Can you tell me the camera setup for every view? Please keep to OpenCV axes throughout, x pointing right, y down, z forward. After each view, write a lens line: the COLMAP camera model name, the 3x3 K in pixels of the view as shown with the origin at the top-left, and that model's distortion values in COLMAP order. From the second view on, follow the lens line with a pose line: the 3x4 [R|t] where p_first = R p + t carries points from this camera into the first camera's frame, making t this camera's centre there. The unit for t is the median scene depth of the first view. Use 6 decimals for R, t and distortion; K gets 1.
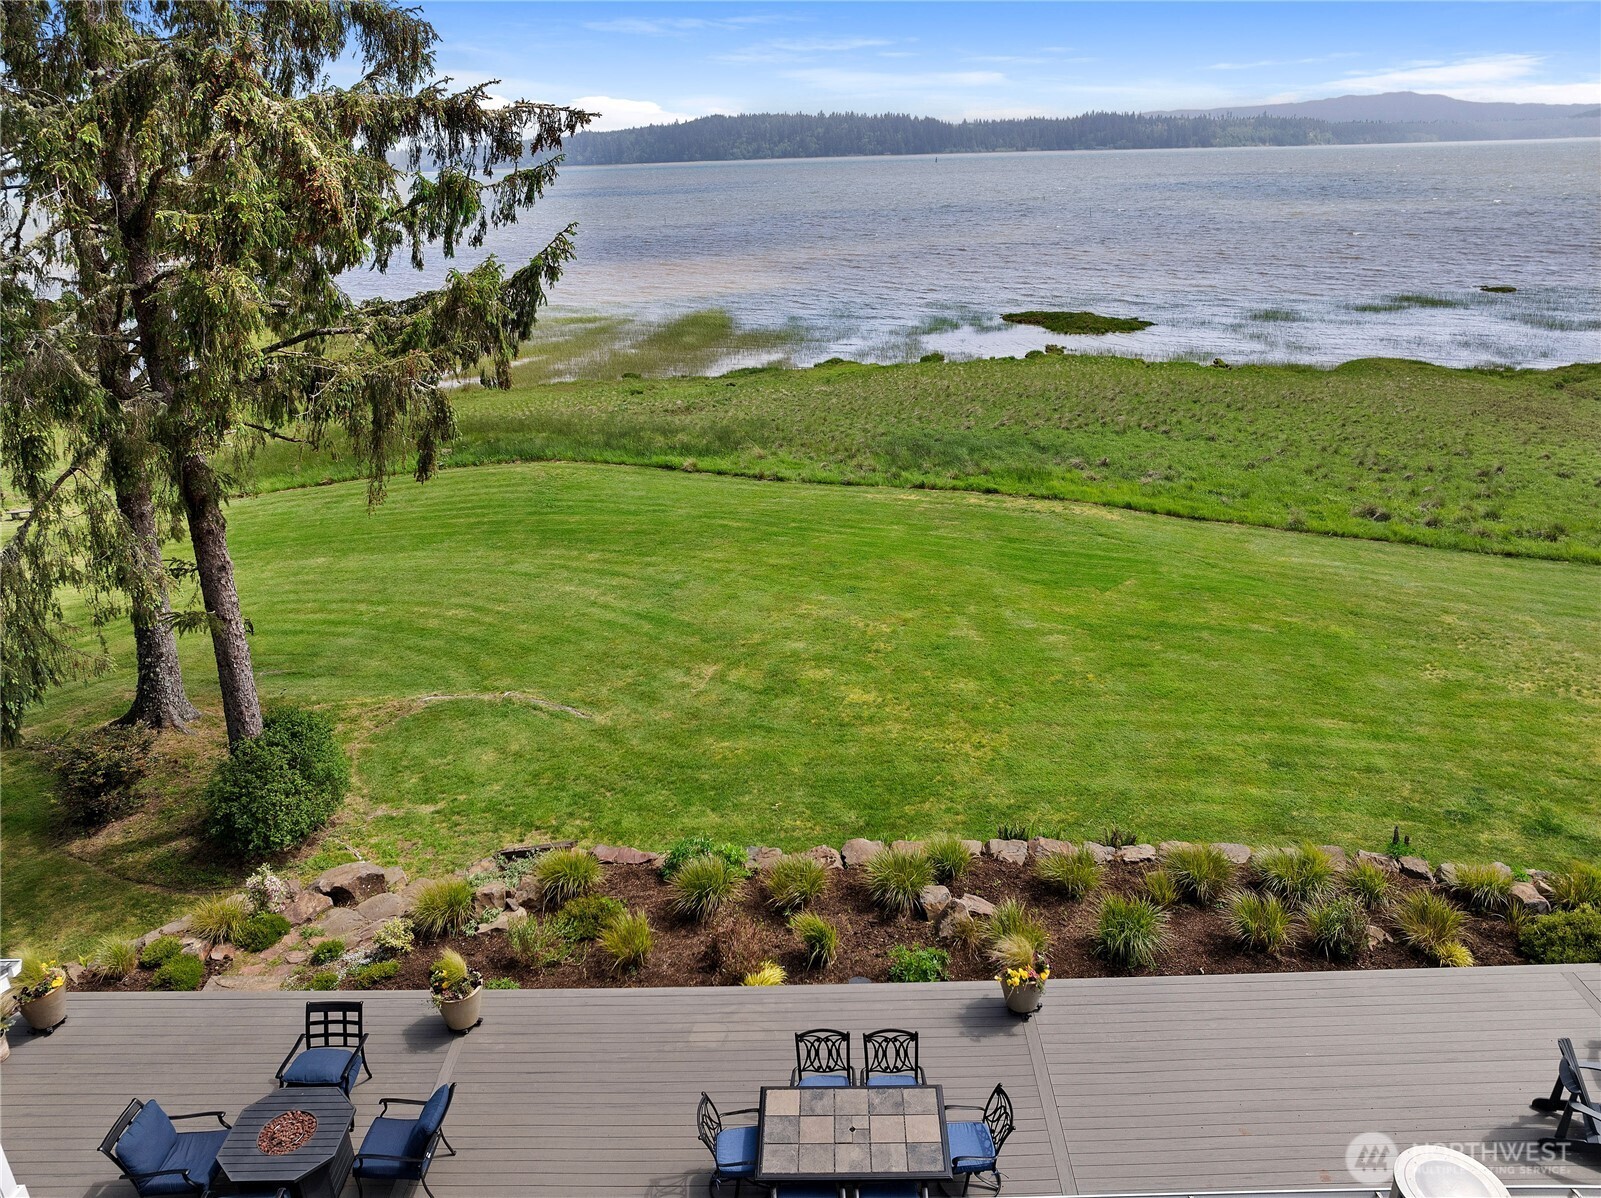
lens RADIAL K [[1130.0, 0, 803.7], [0, 1130.0, 601.4], [0, 0, 1]] dist [-0.023735, -0.003788]
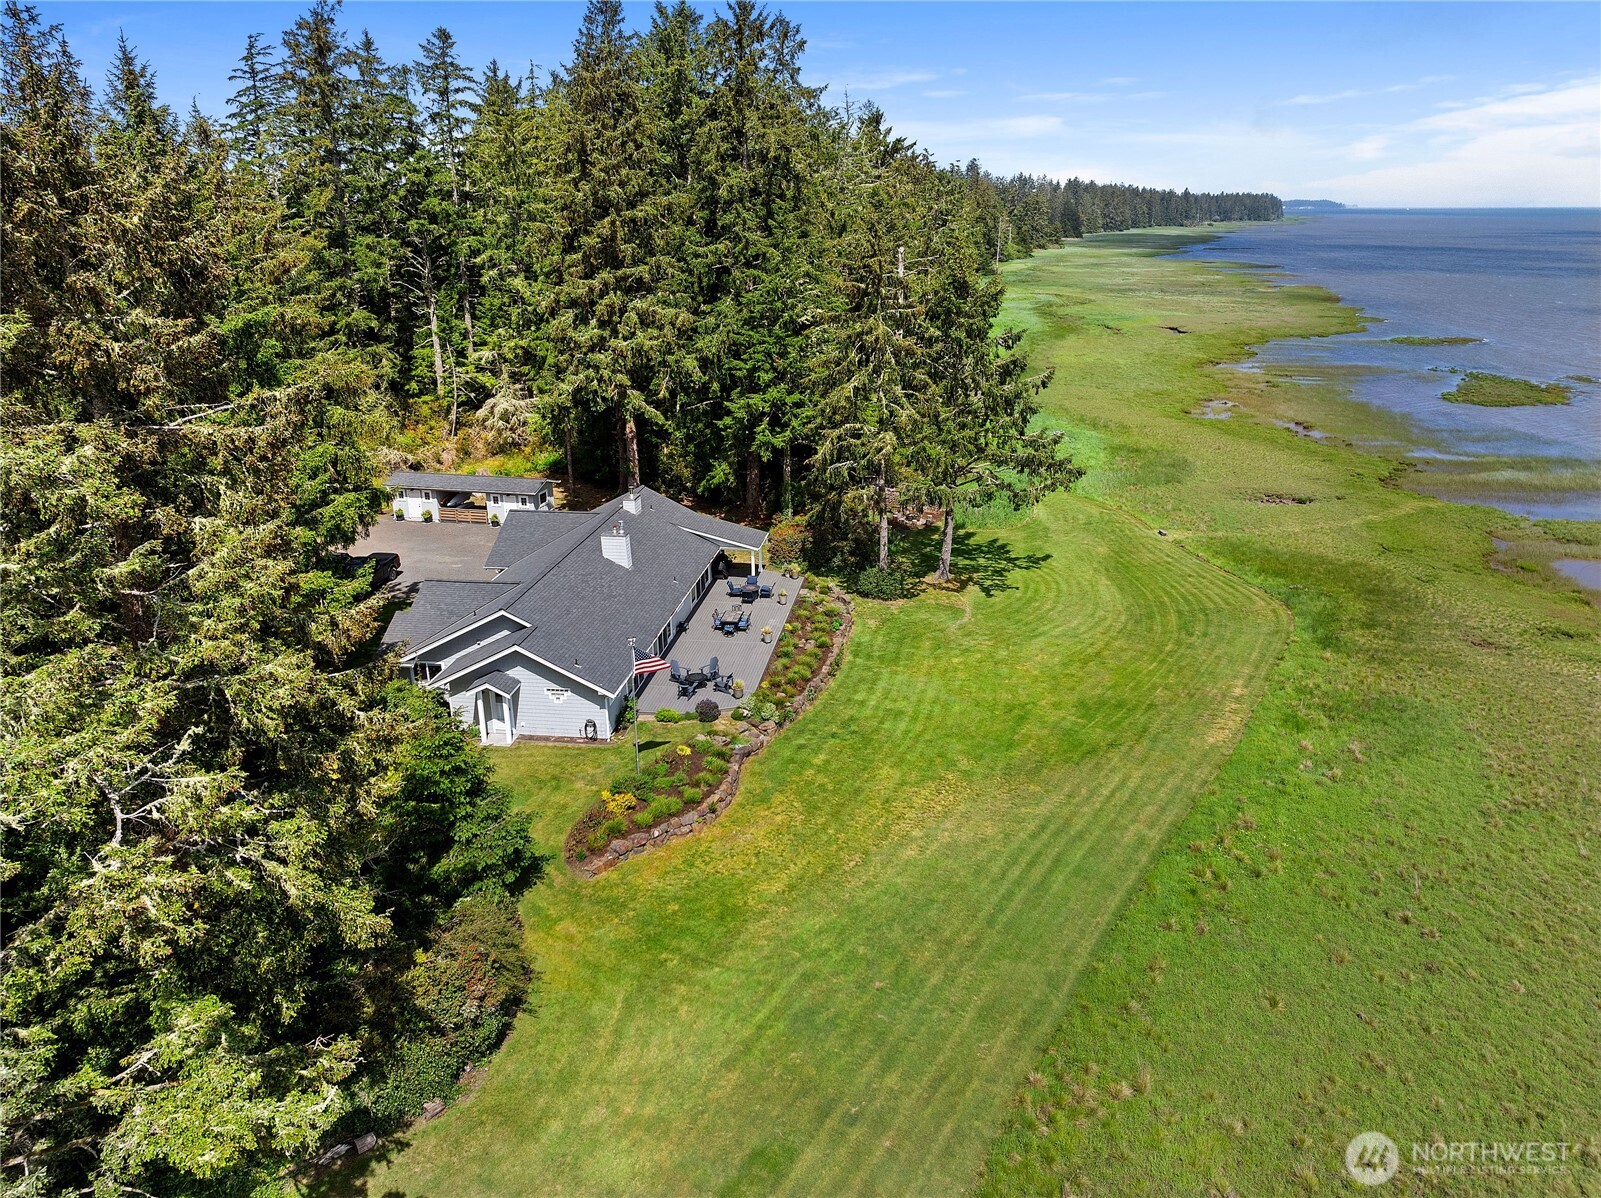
lens RADIAL K [[1130.0, 0, 817.0], [0, 1130.0, 596.4], [0, 0, 1]] dist [-0.023735, -0.003788]
pose [[-0.116588, 0.353848, -0.928008, 2.415823], [-0.357643, 0.856739, 0.371605, -0.886133], [0.926552, 0.375220, 0.026666, 0.528286]]
